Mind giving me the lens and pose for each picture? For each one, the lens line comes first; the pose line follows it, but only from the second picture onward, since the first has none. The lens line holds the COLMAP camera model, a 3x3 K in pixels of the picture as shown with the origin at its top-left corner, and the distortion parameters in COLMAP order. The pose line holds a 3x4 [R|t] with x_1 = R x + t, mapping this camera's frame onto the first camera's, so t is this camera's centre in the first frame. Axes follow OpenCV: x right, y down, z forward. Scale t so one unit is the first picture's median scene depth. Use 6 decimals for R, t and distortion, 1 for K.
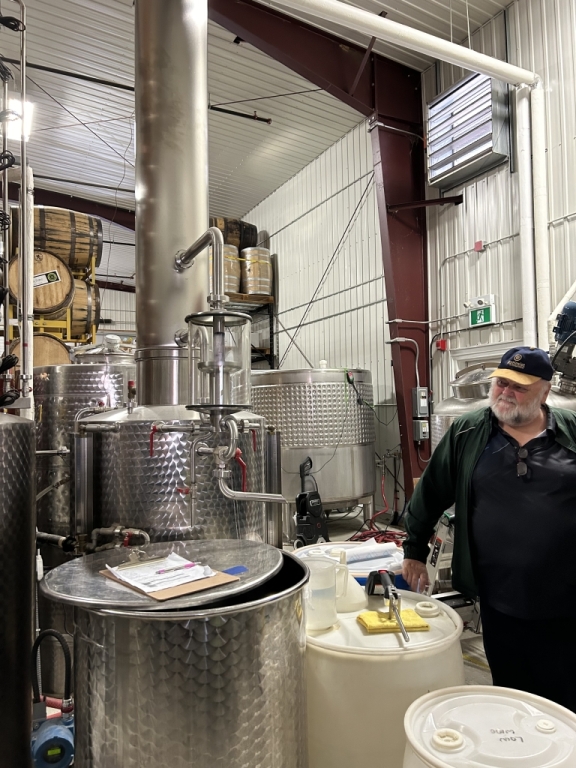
lens RADIAL K [[577.8, 0, 285.3], [0, 577.8, 393.9], [0, 0, 1]] dist [0.096040, -0.149456]
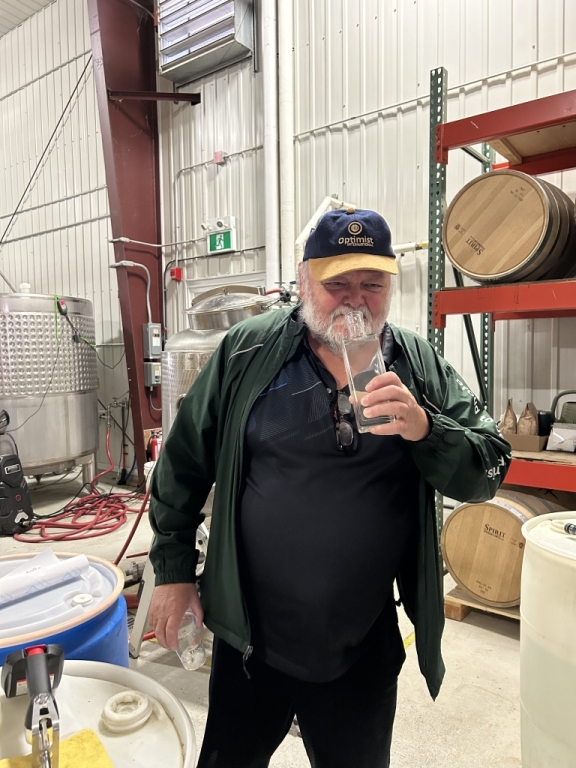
lens RADIAL K [[583.7, 0, 288.0], [0, 583.7, 384.0], [0, 0, 1]] dist [0.017731, 0.001192]
pose [[0.902089, -0.014544, 0.431306, 0.044144], [-0.017783, 0.997330, 0.070825, 0.013660], [-0.431184, -0.071561, 0.899422, 0.147799]]
